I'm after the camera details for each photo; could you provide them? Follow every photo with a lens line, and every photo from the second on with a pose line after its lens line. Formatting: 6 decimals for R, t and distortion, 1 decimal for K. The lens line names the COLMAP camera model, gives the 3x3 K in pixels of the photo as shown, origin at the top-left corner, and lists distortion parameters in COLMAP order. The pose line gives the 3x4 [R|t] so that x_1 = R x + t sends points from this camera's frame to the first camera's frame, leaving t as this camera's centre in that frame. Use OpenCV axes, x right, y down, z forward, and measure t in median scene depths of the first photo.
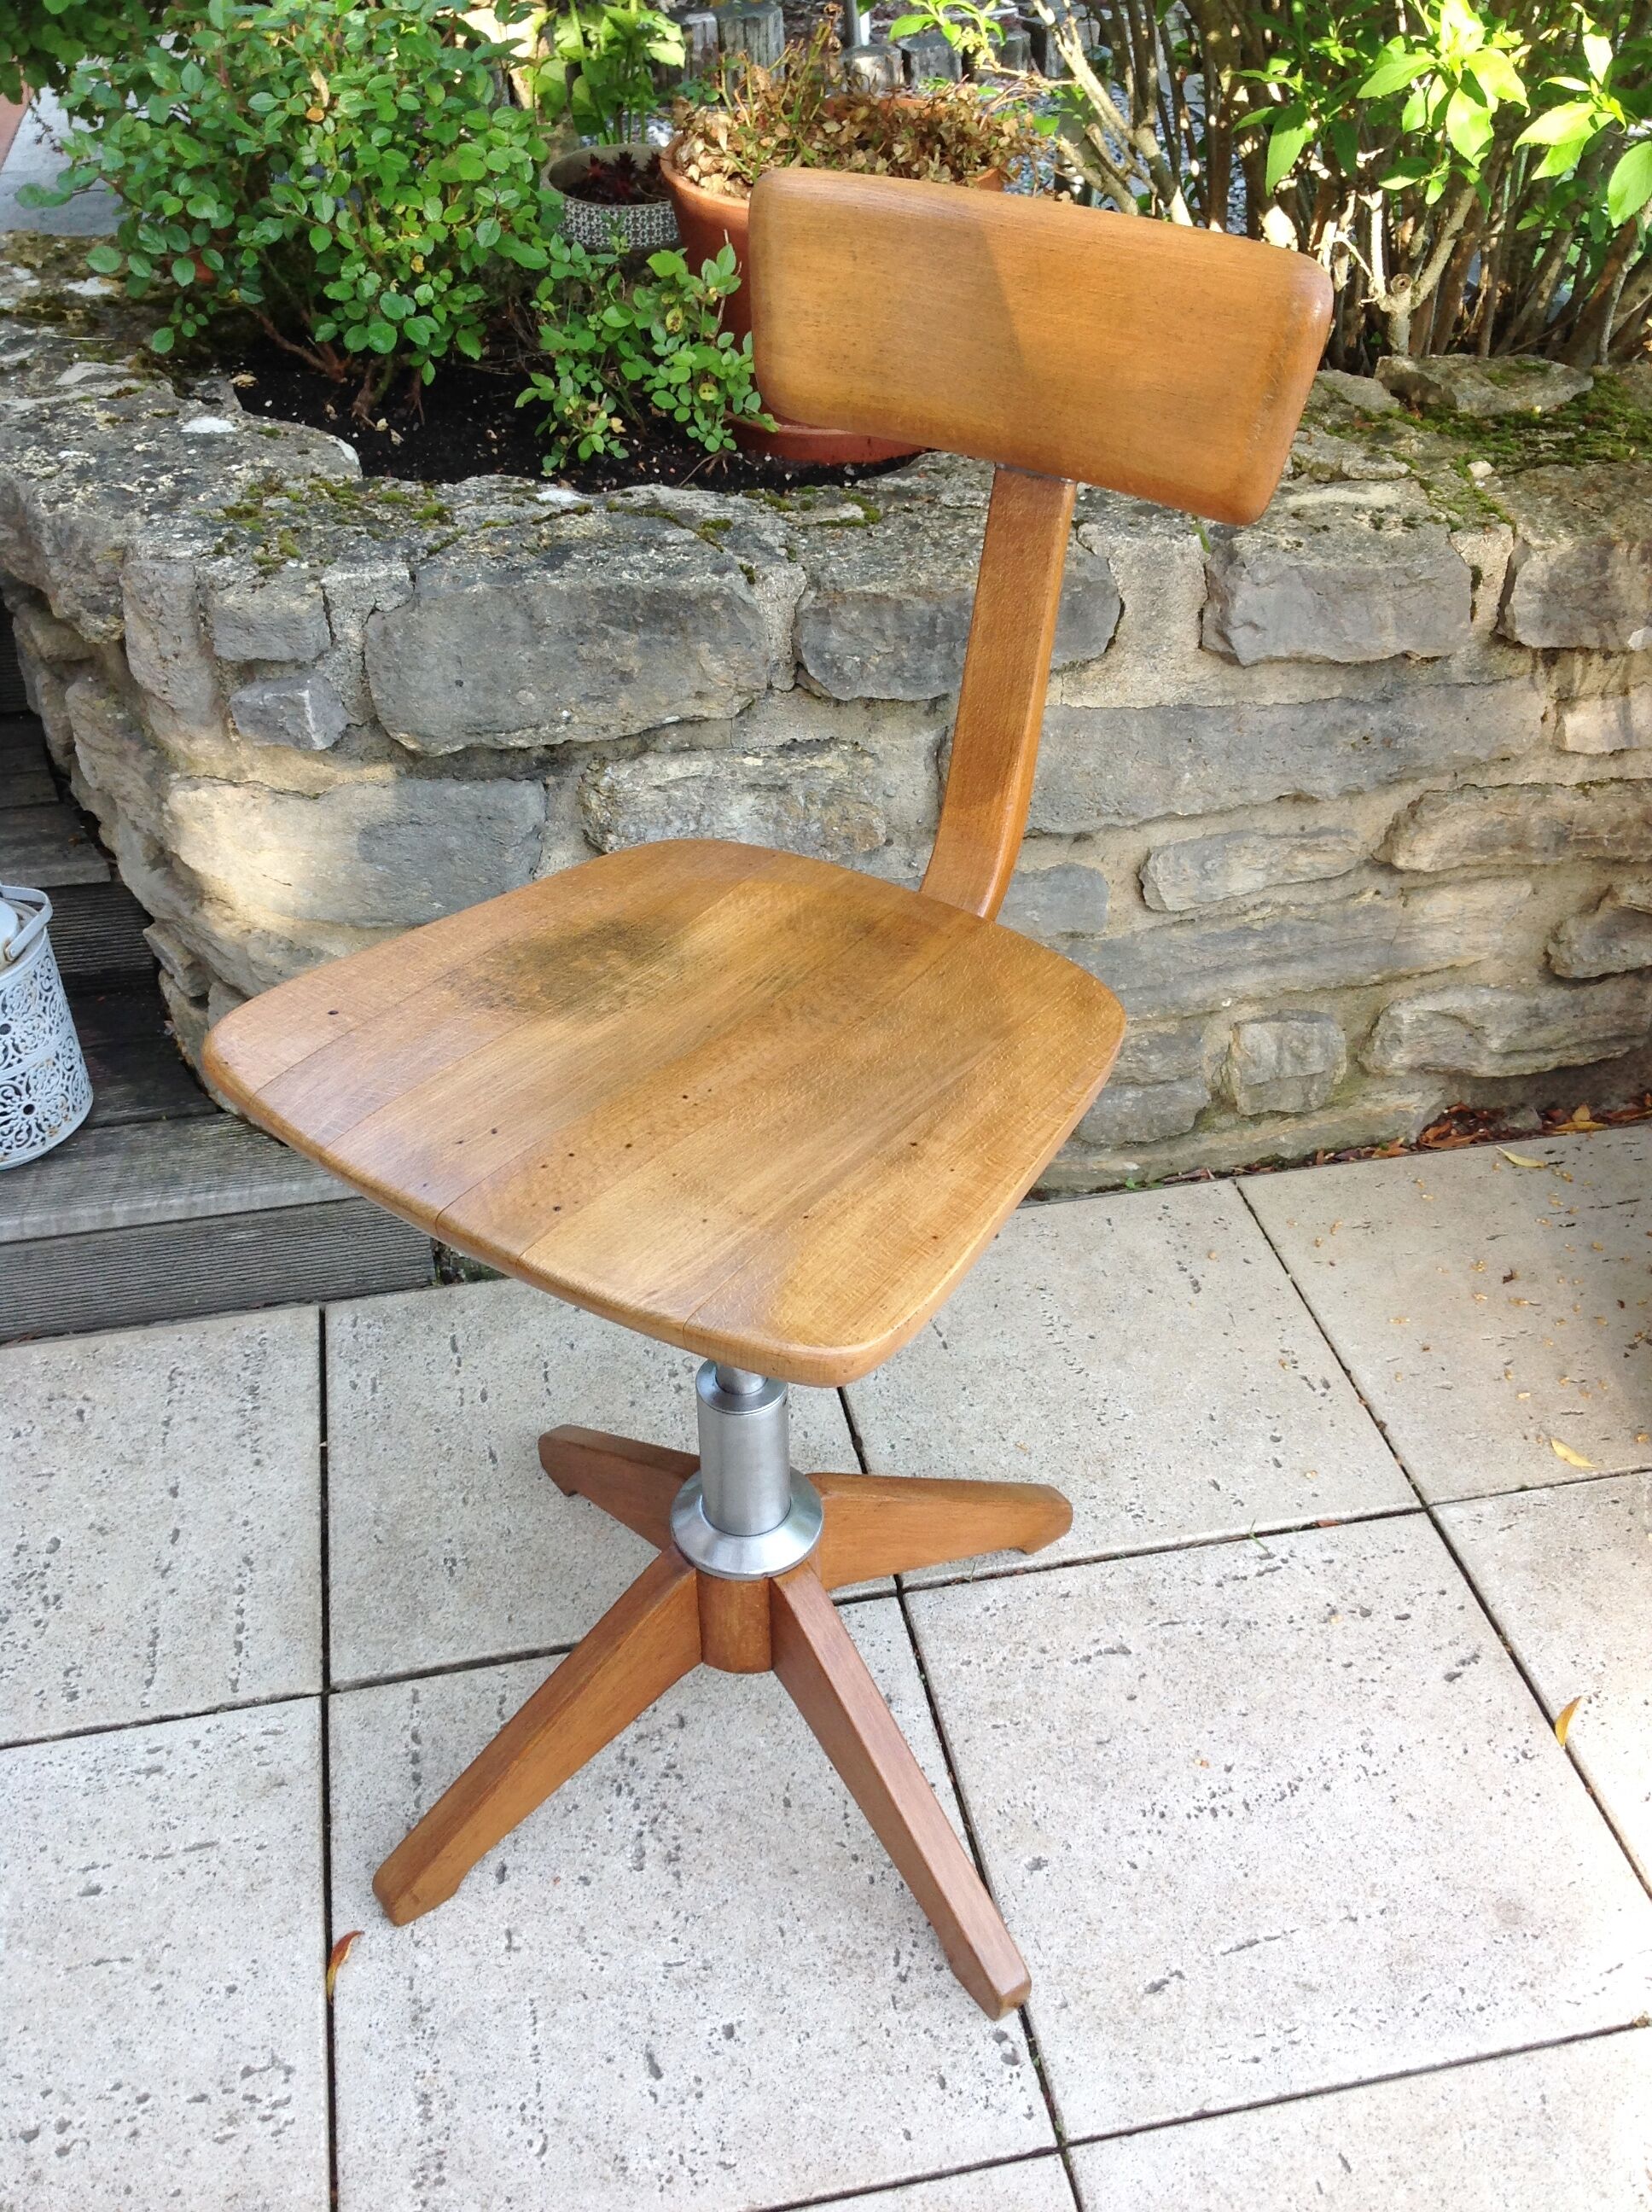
lens RADIAL K [[2101.5, 0, 823.5], [0, 2101.5, 1078.4], [0, 0, 1]] dist [0.146192, -0.338908]
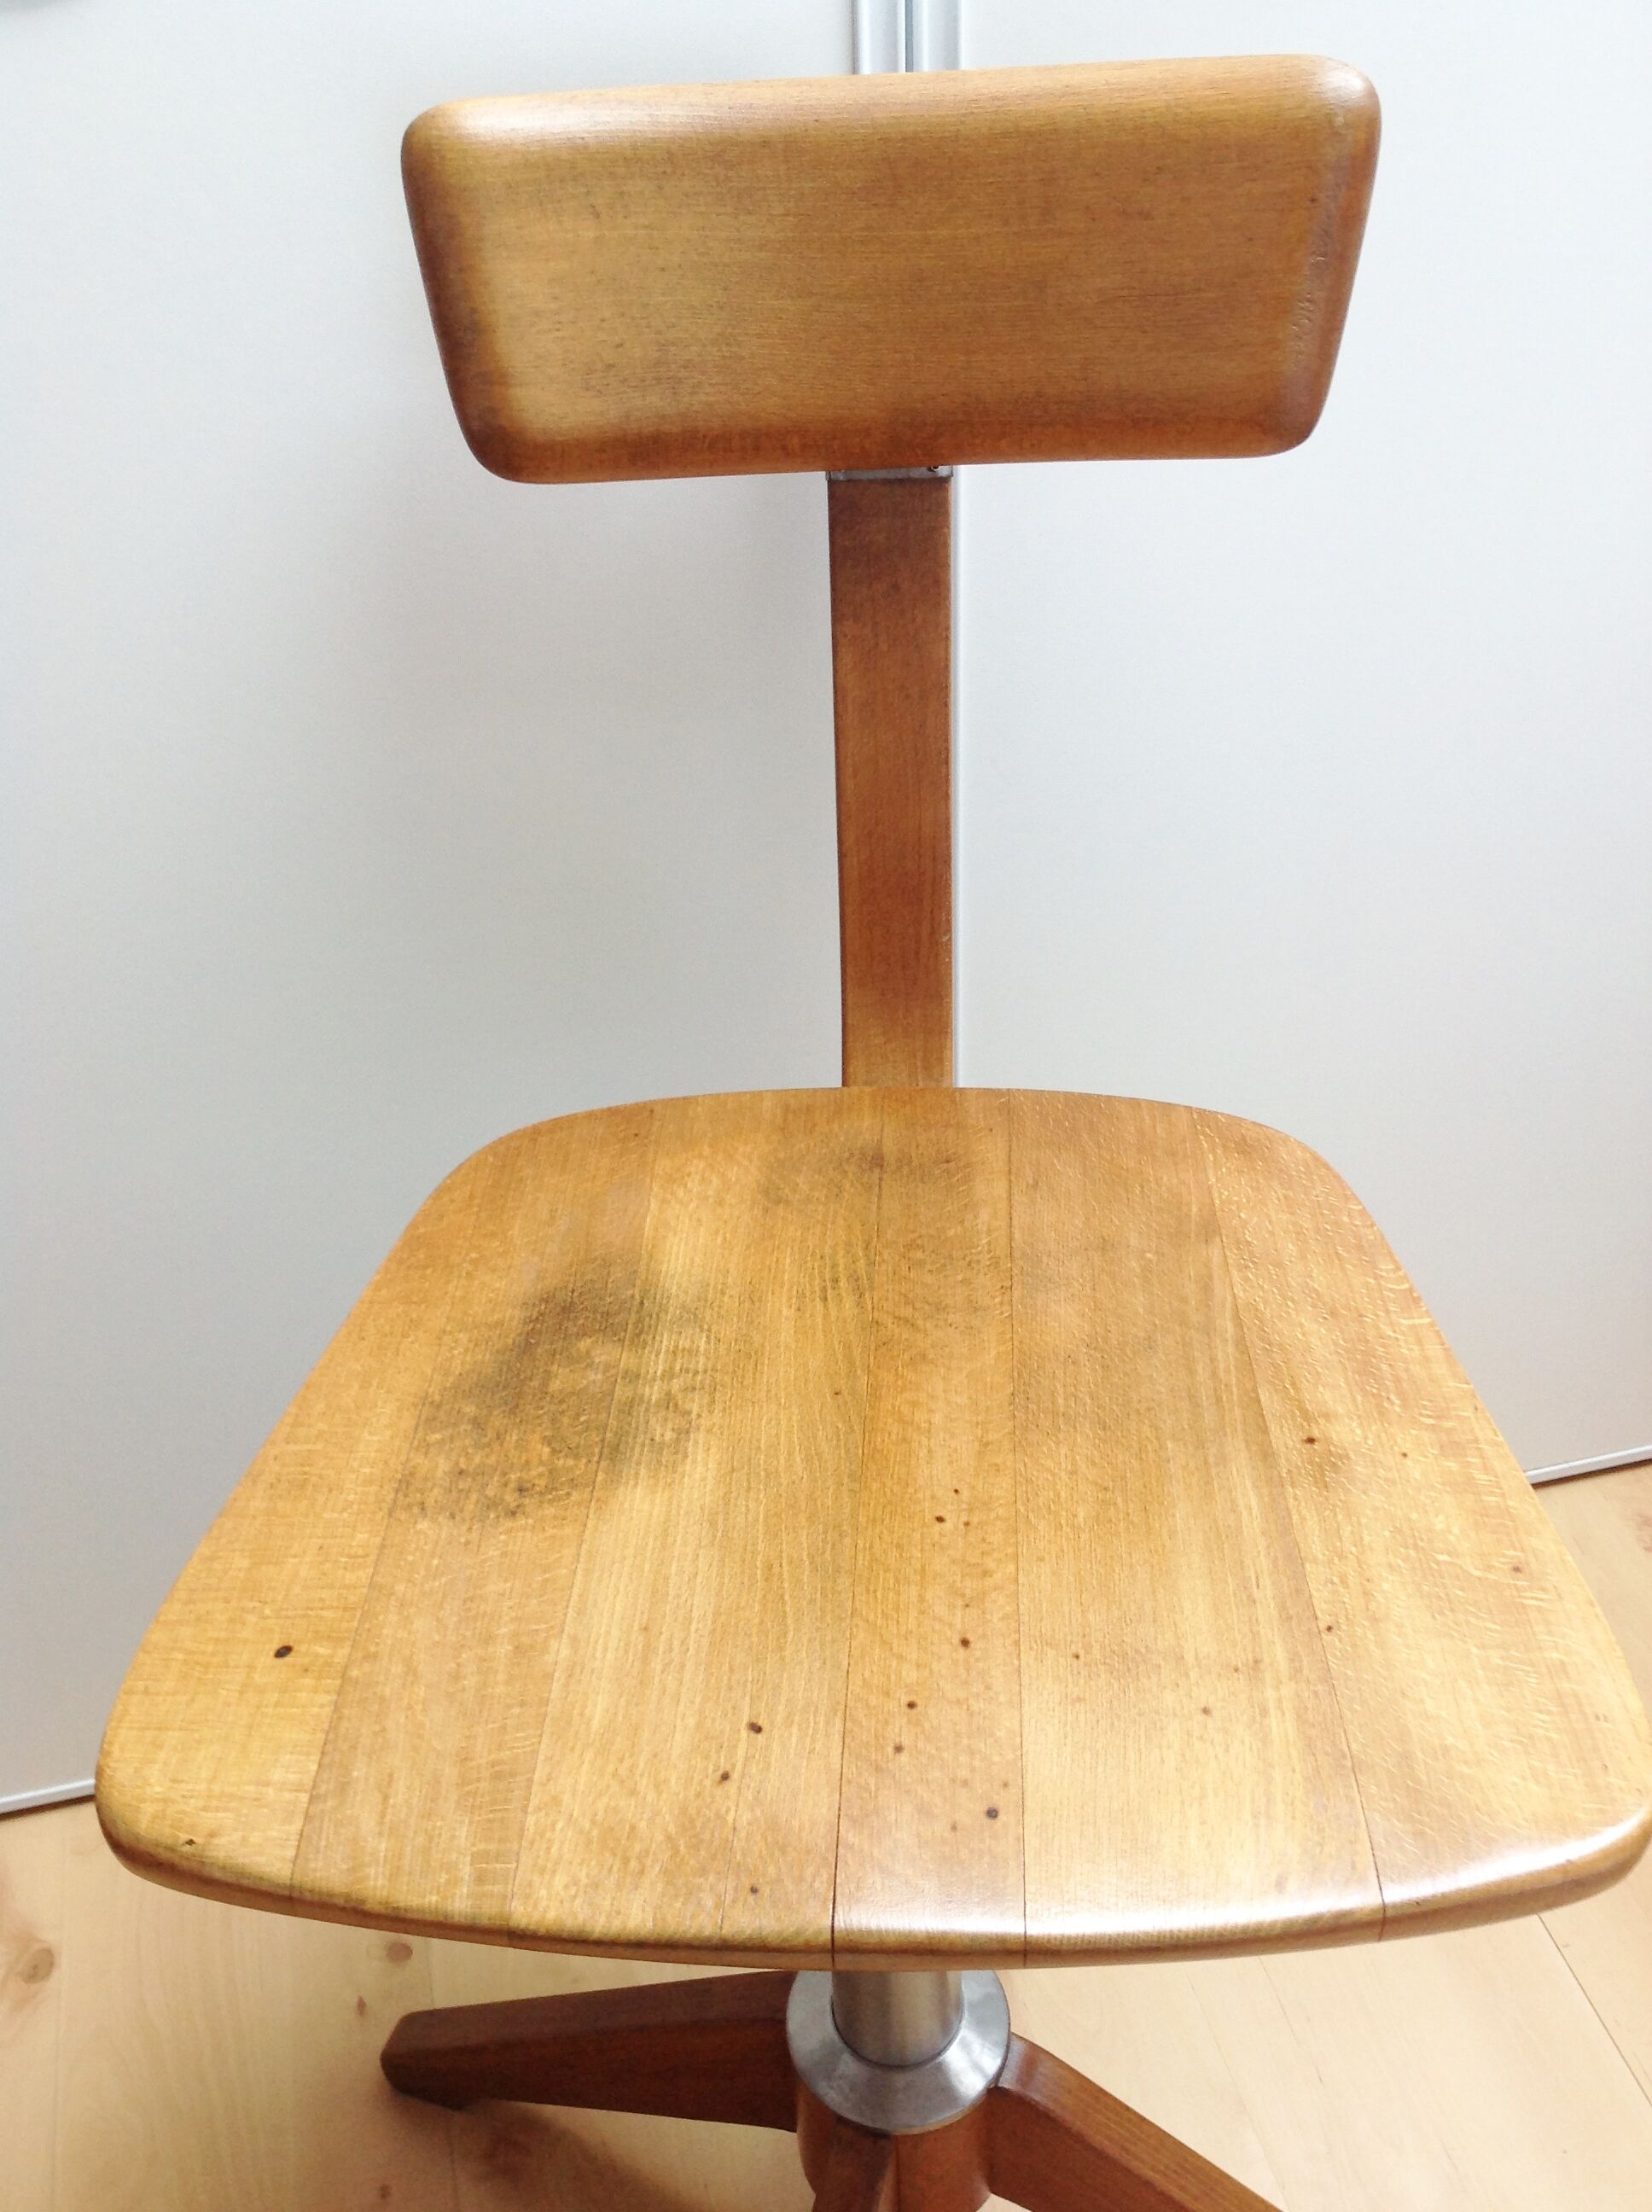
lens RADIAL K [[2101.5, 0, 823.5], [0, 2101.5, 1078.4], [0, 0, 1]] dist [0.146192, -0.338908]
pose [[0.828875, -0.346504, 0.439205, -0.212442], [0.362757, 0.930565, 0.049554, -0.101732], [-0.425880, 0.118250, 0.897019, 0.291899]]
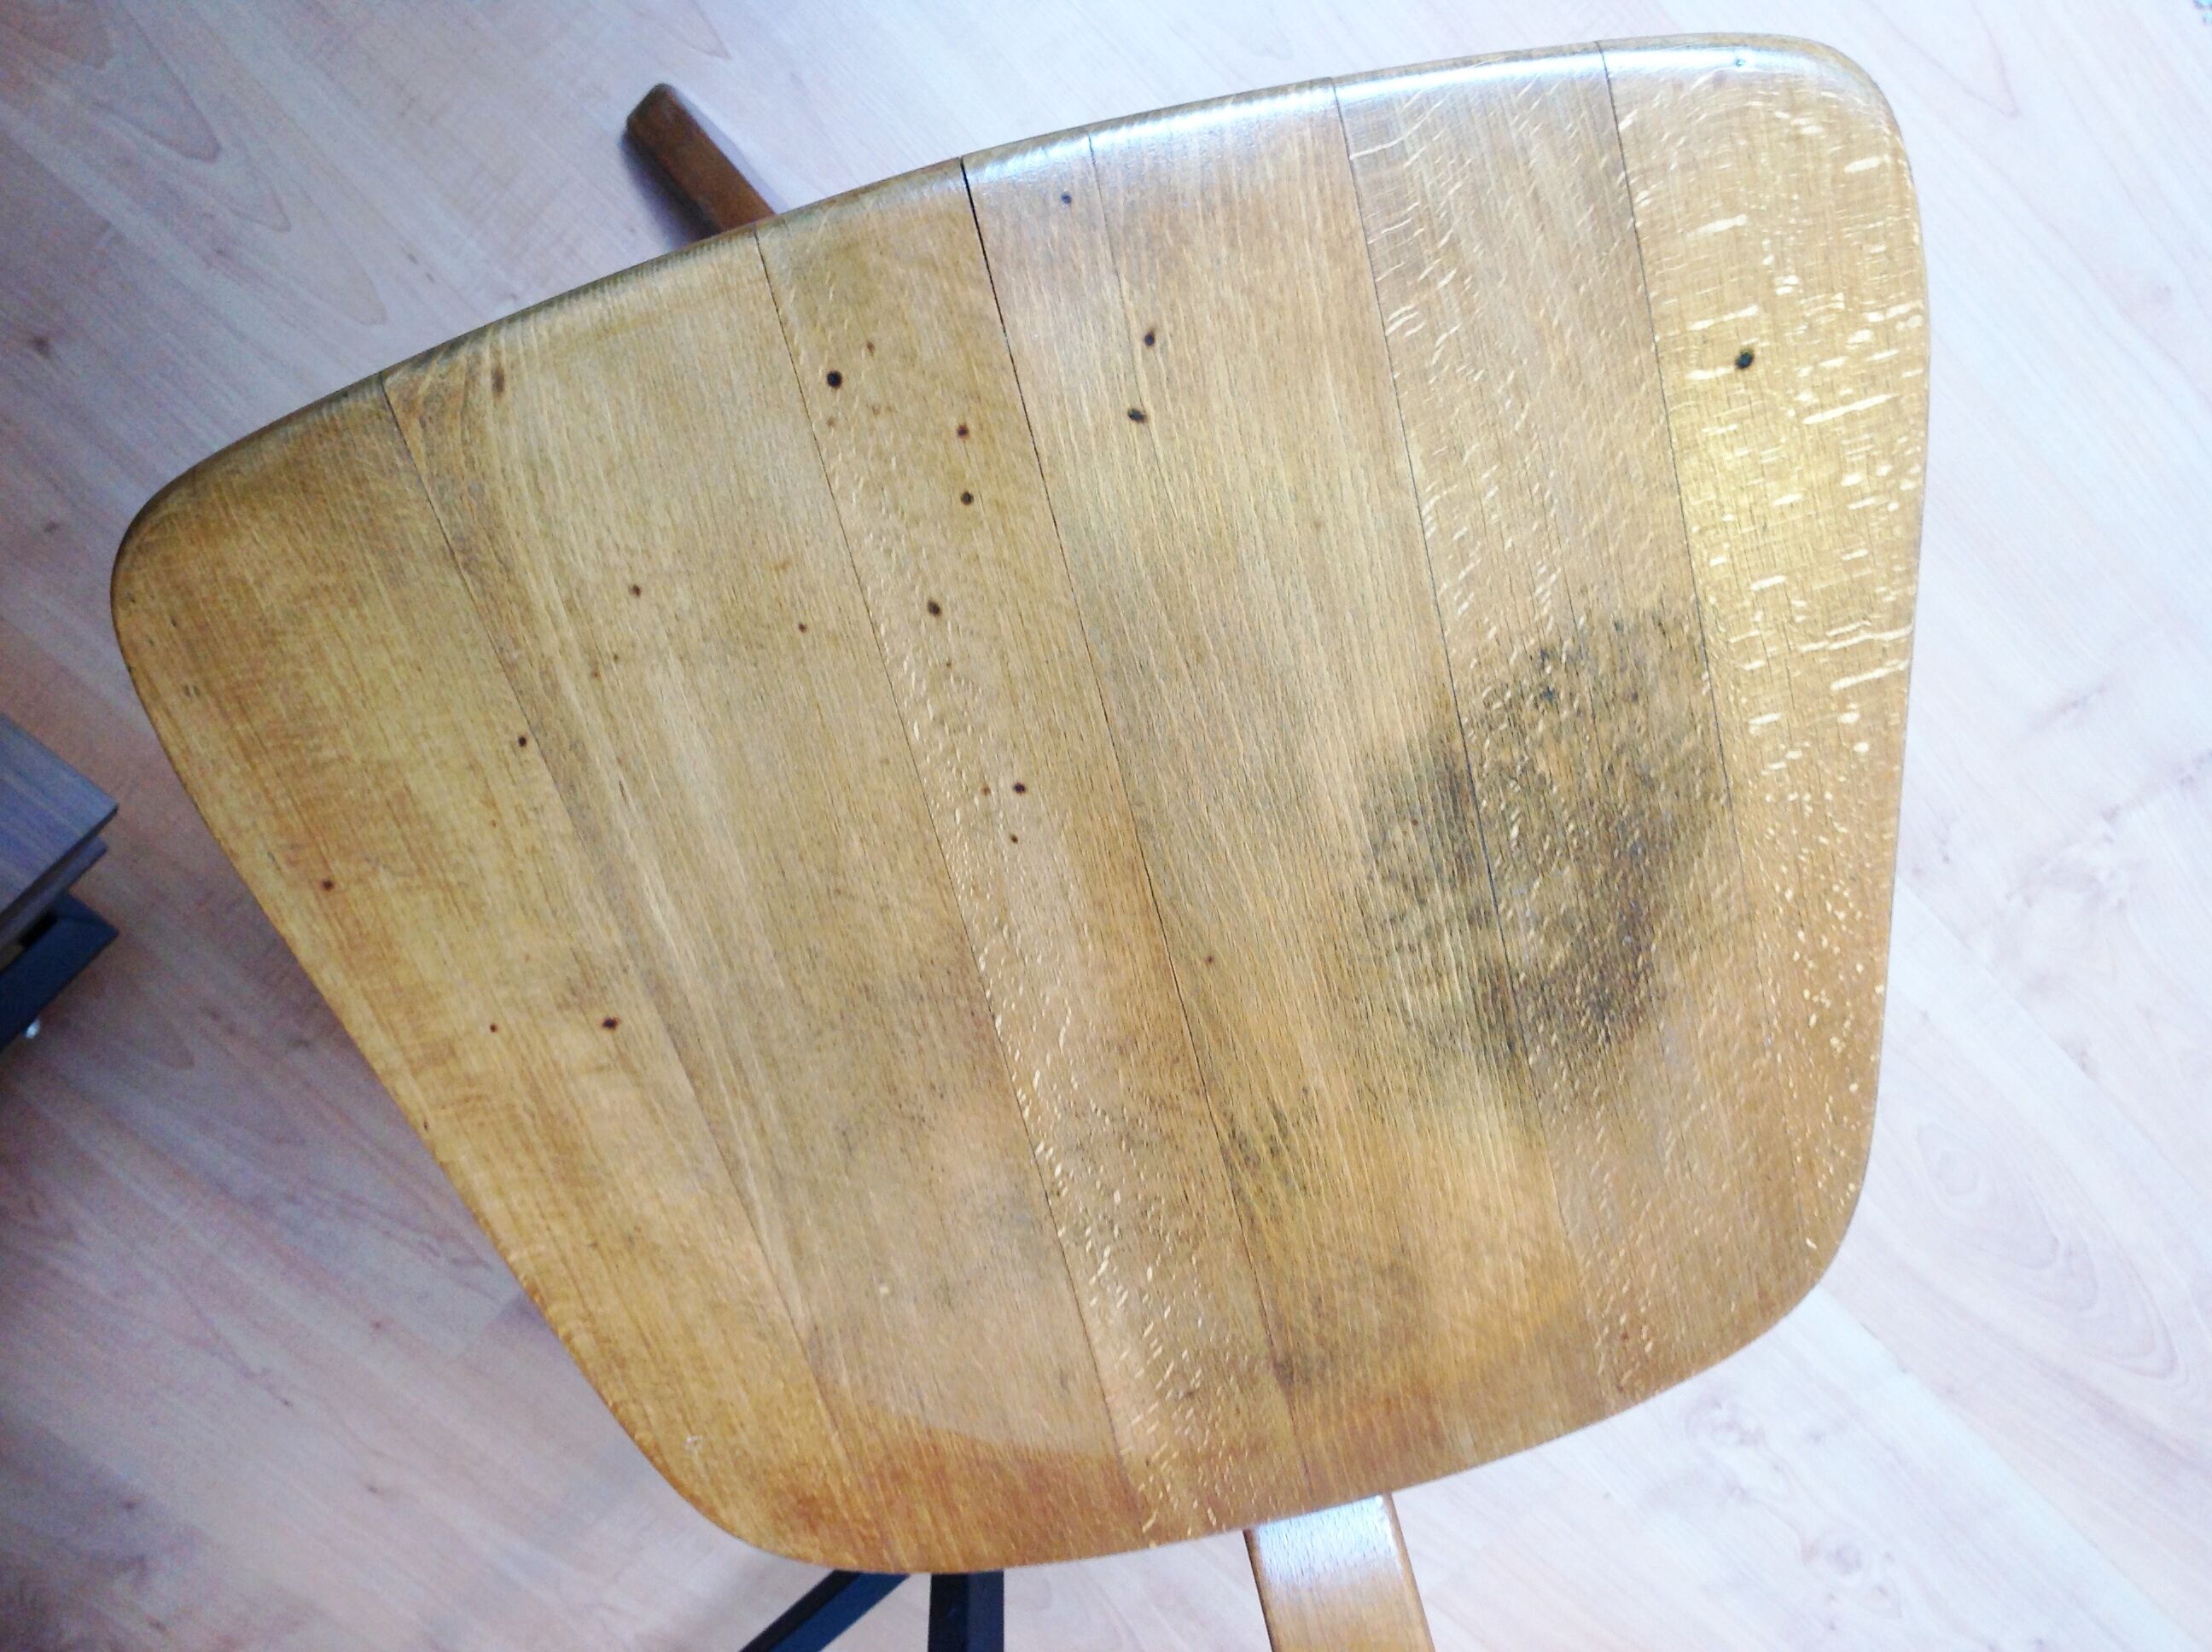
lens RADIAL K [[2081.5, 0, 1112.9], [0, 2081.5, 820.3], [0, 0, 1]] dist [0.130307, -0.237698]
pose [[-0.626845, 0.738912, 0.247133, -0.129262], [-0.503979, -0.626424, 0.594641, -0.197852], [0.594197, 0.248198, 0.765067, 0.420531]]
